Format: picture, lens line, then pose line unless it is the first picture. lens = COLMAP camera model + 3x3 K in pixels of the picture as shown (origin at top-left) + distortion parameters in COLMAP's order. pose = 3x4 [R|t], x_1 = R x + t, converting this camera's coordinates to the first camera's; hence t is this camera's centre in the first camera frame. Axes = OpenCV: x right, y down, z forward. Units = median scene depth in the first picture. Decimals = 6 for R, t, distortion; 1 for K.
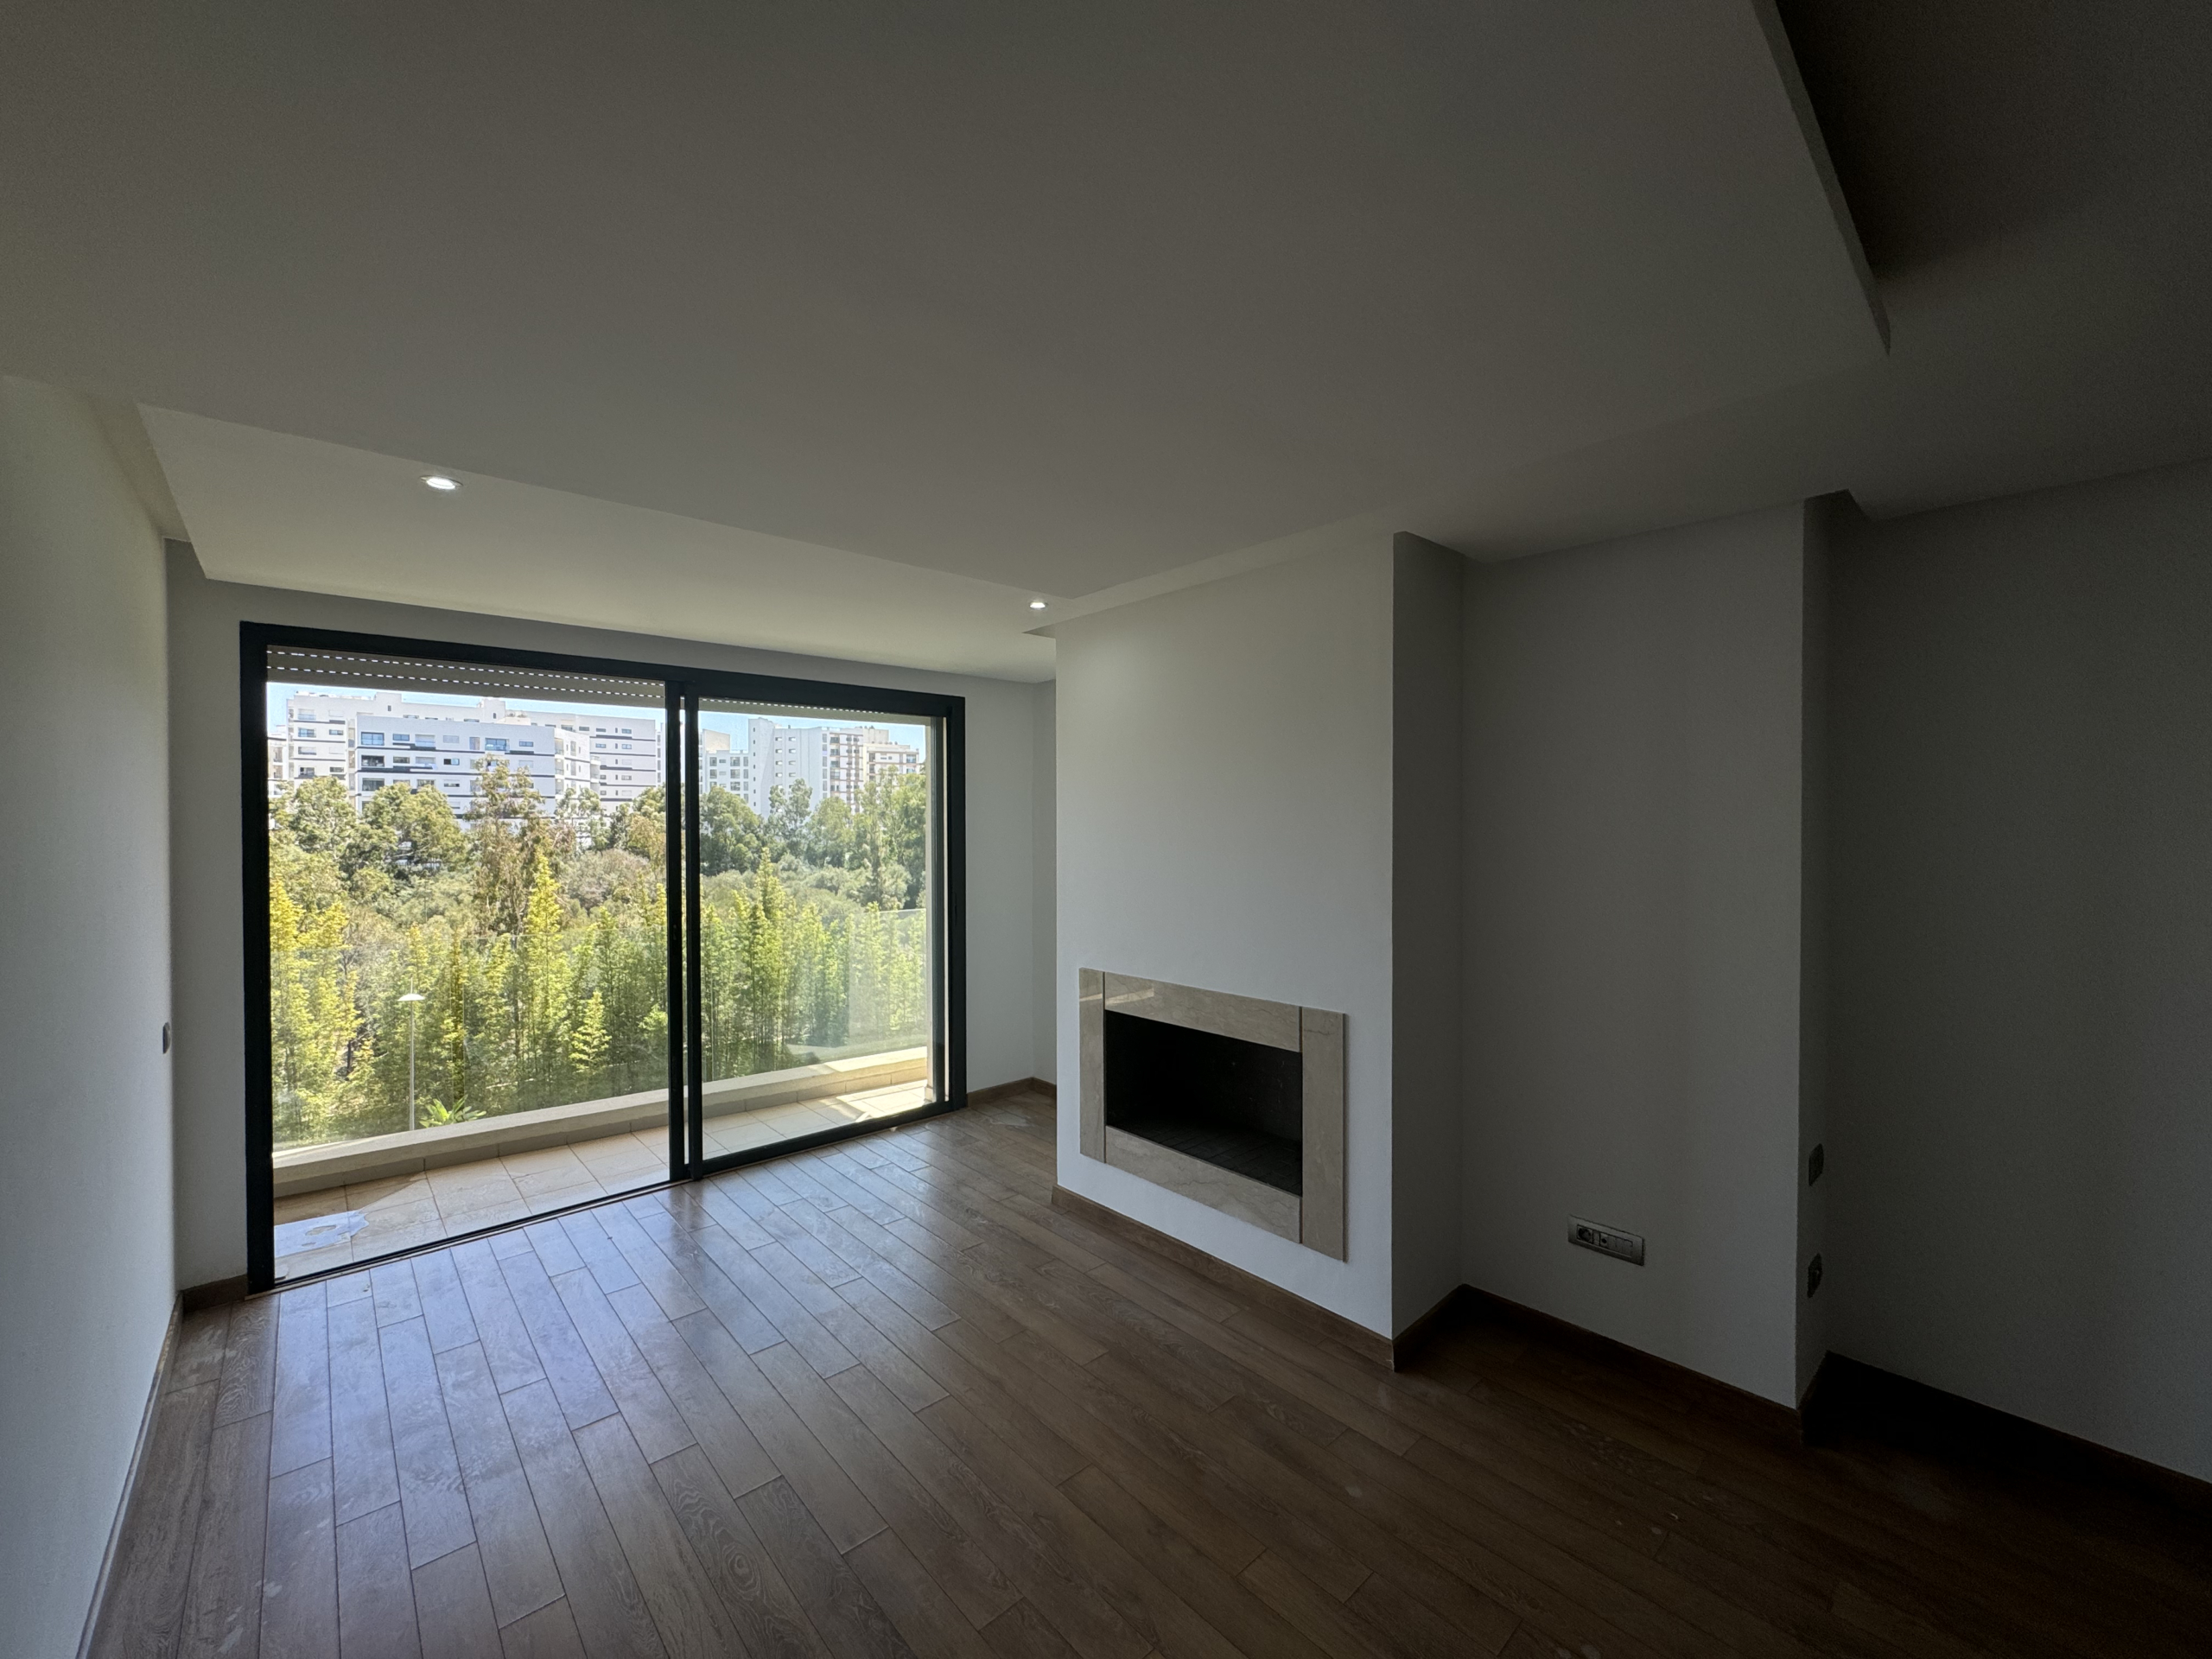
lens RADIAL K [[883.7, 0, 1107.6], [0, 883.7, 827.2], [0, 0, 1]] dist [-0.001328, 0.000544]
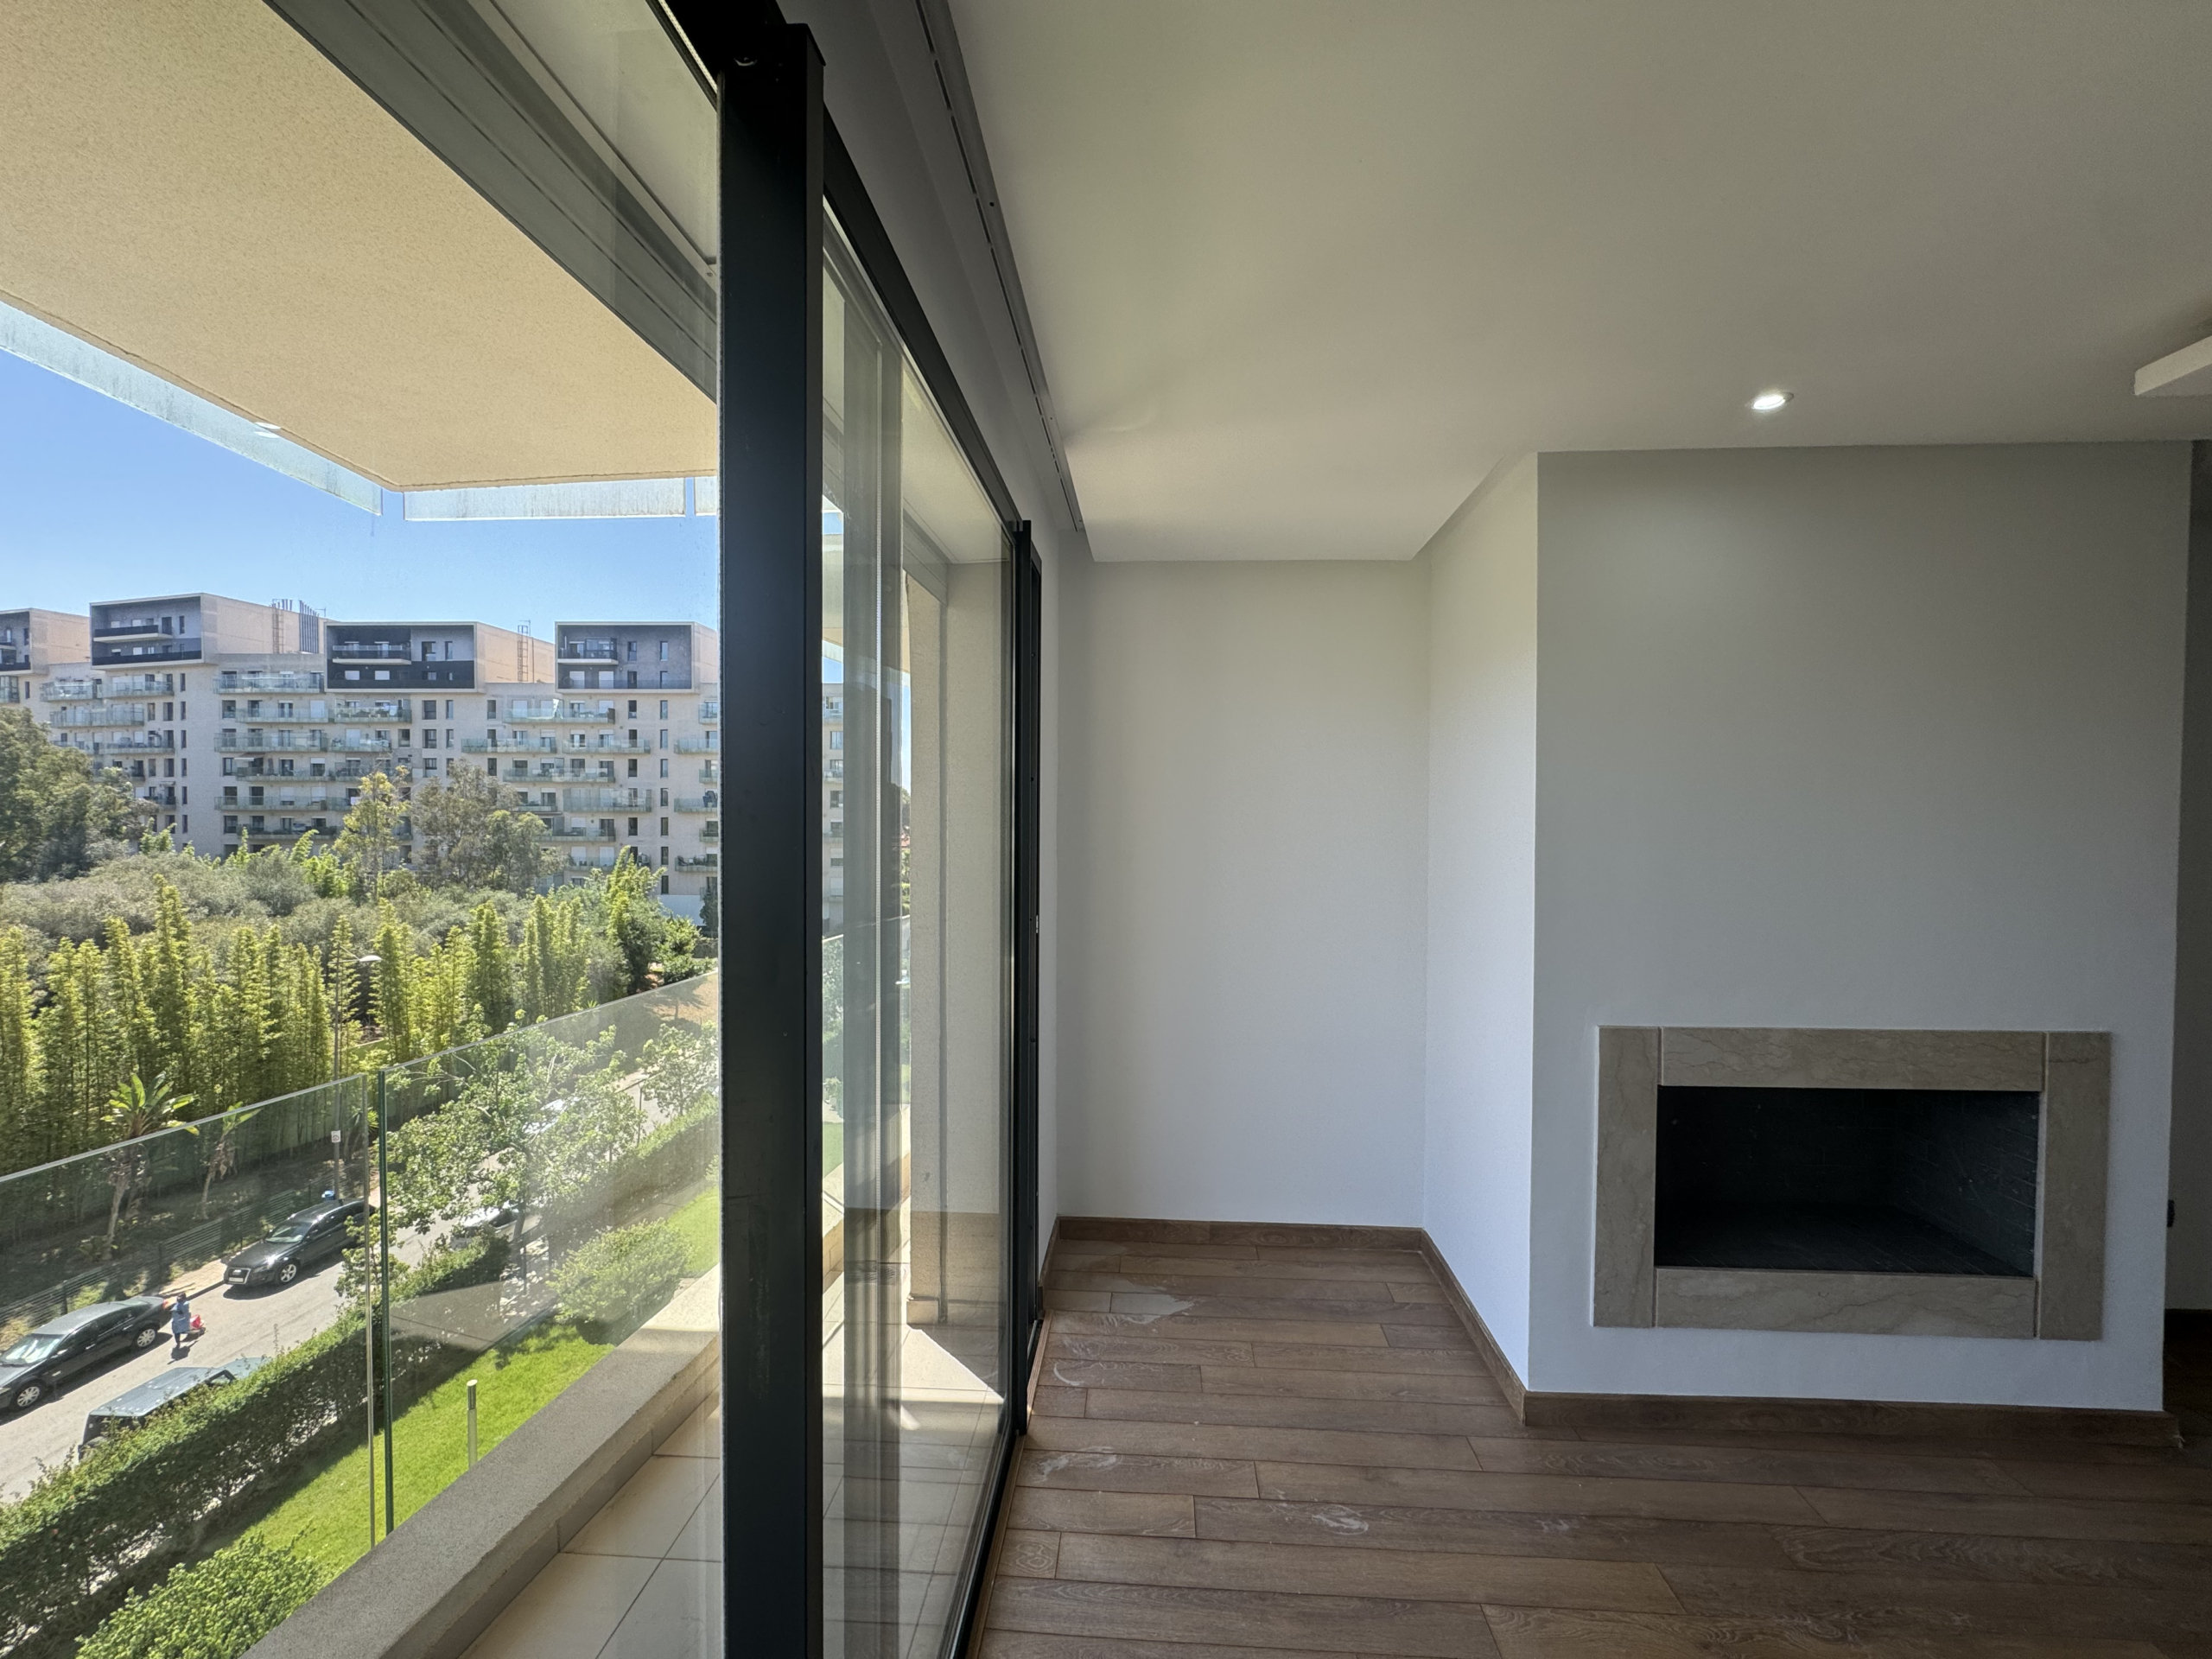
lens RADIAL K [[880.4, 0, 1105.7], [0, 880.4, 831.8], [0, 0, 1]] dist [-0.003019, 0.000526]
pose [[0.716944, -0.004269, 0.697118, -0.806090], [-0.004365, 0.999934, 0.010612, 0.022720], [-0.697117, -0.010651, 0.716878, 0.921505]]
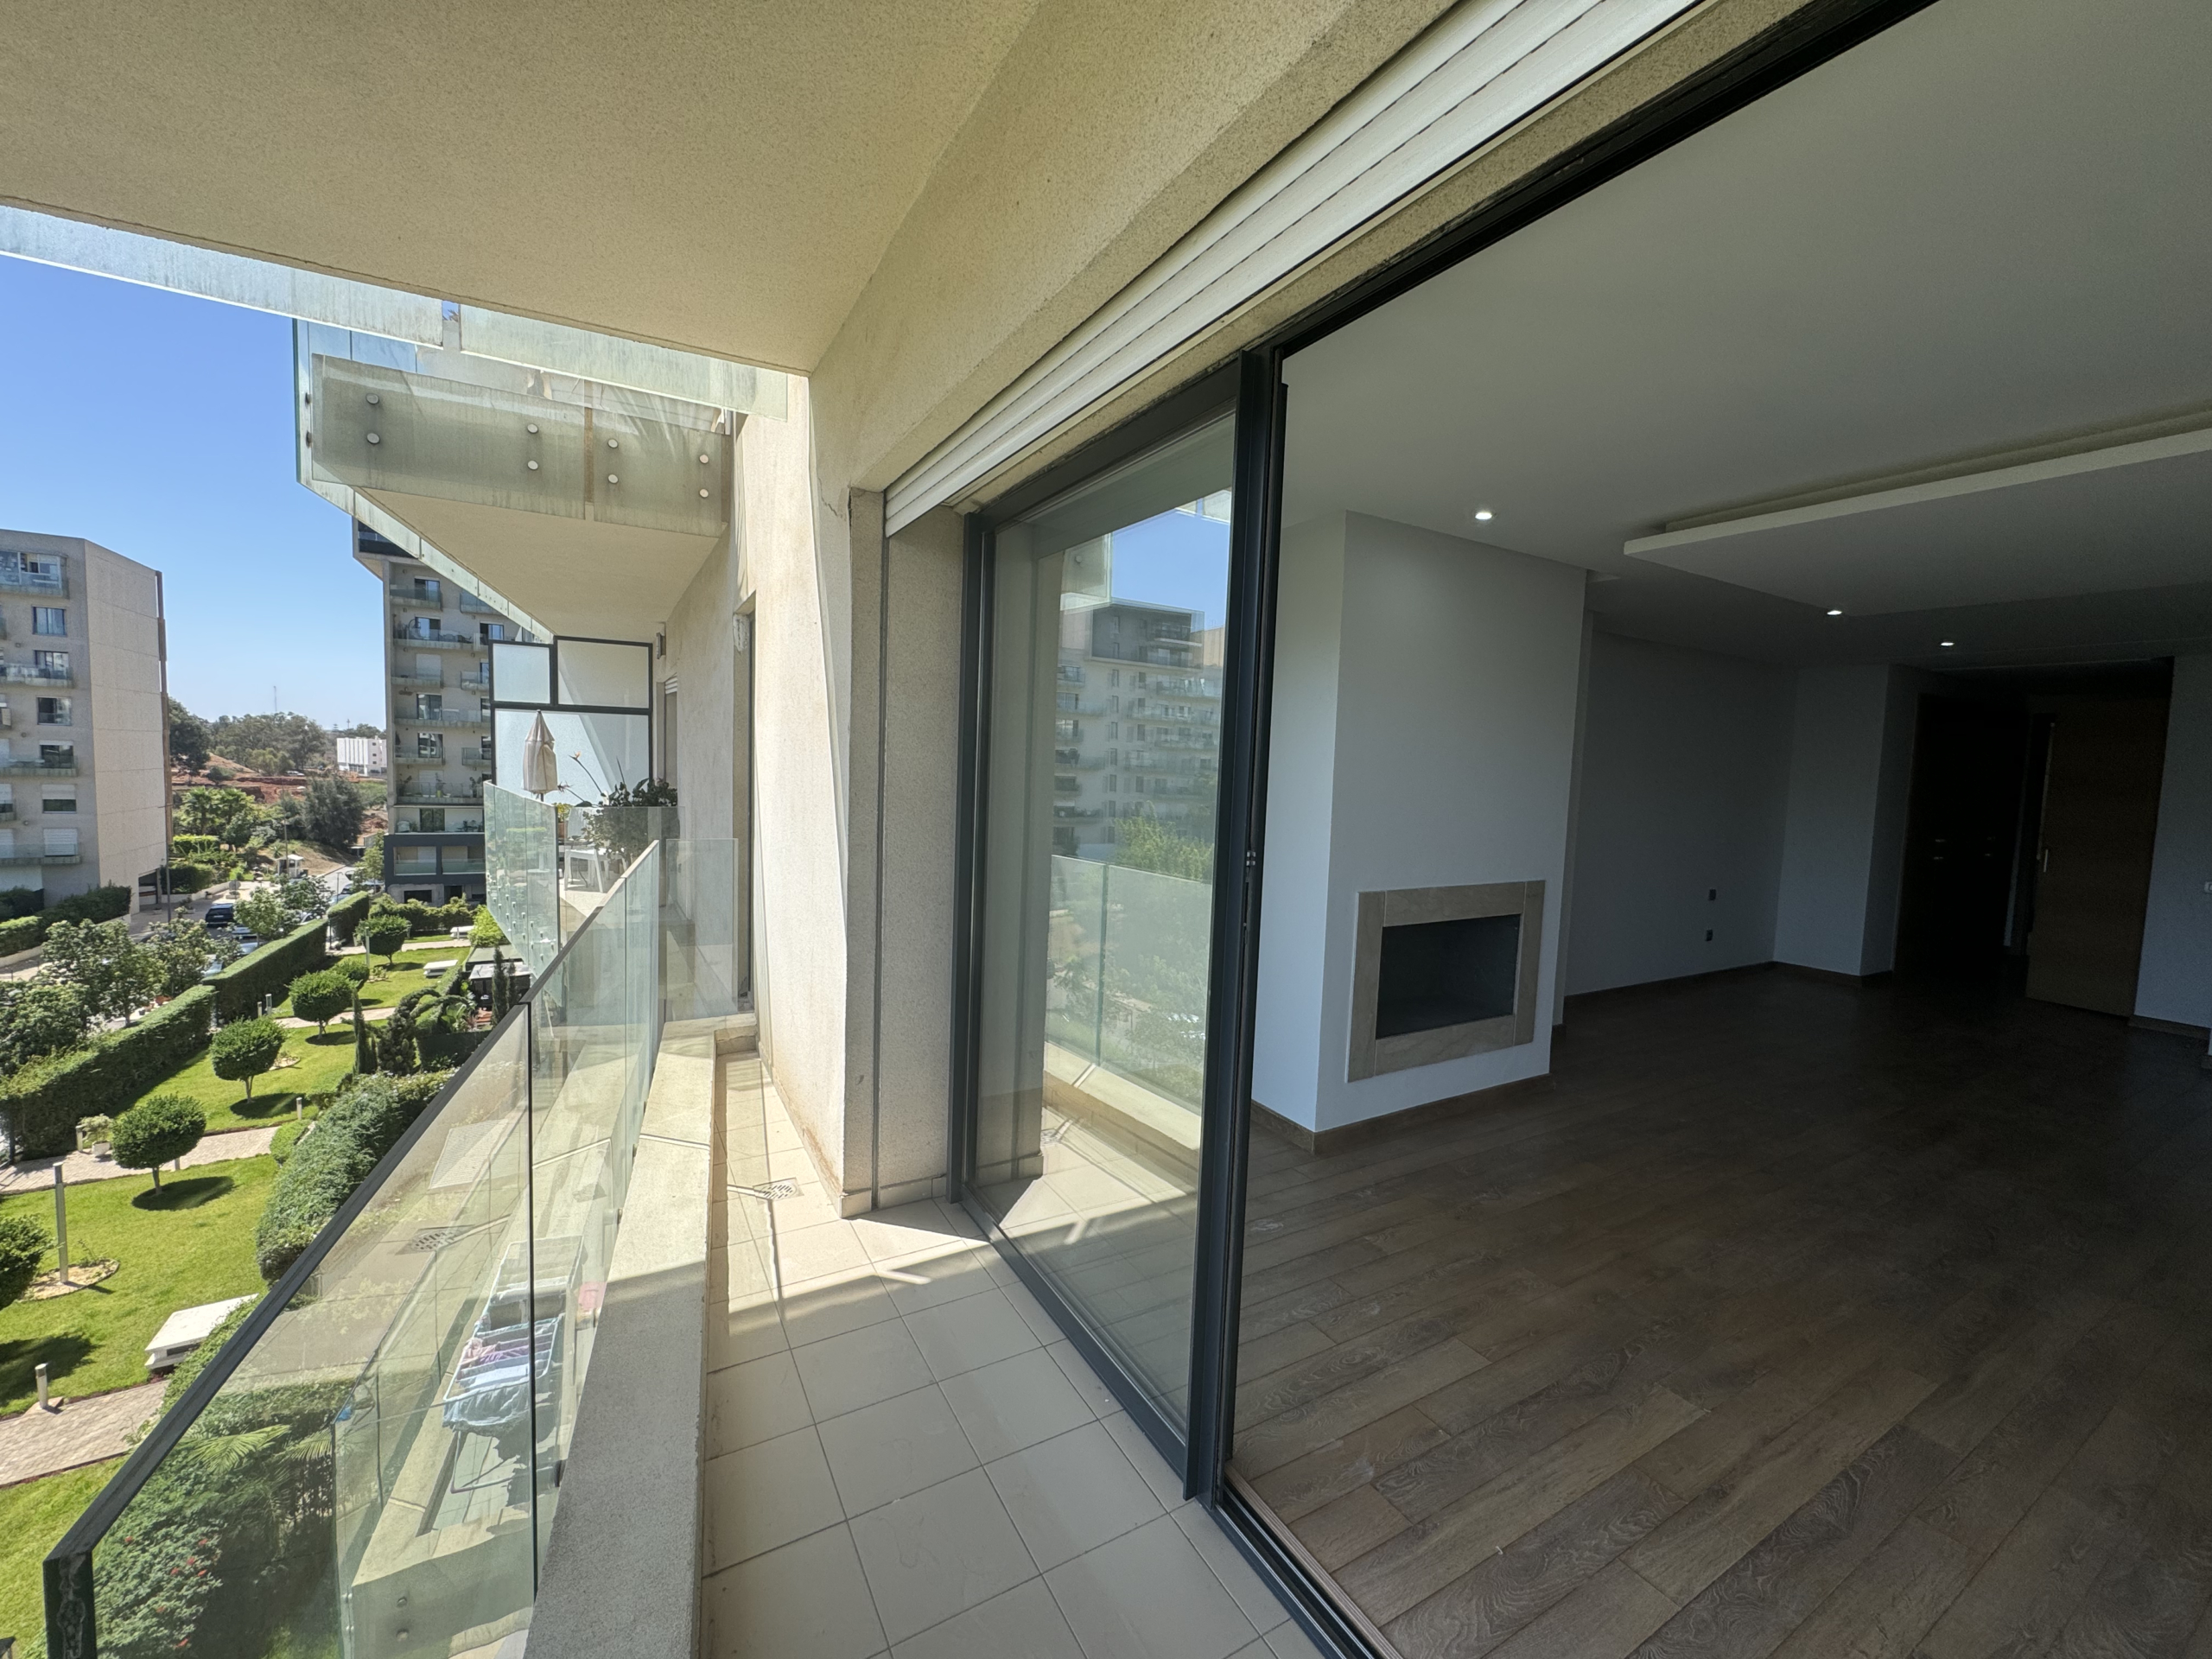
lens RADIAL K [[879.4, 0, 1106.0], [0, 879.4, 829.5], [0, 0, 1]] dist [-0.002024, -0.000538]
pose [[0.207107, -0.056140, 0.976706, -1.161962], [-0.029748, 0.997529, 0.063645, 0.045378], [-0.977866, -0.042236, 0.204926, 1.234043]]
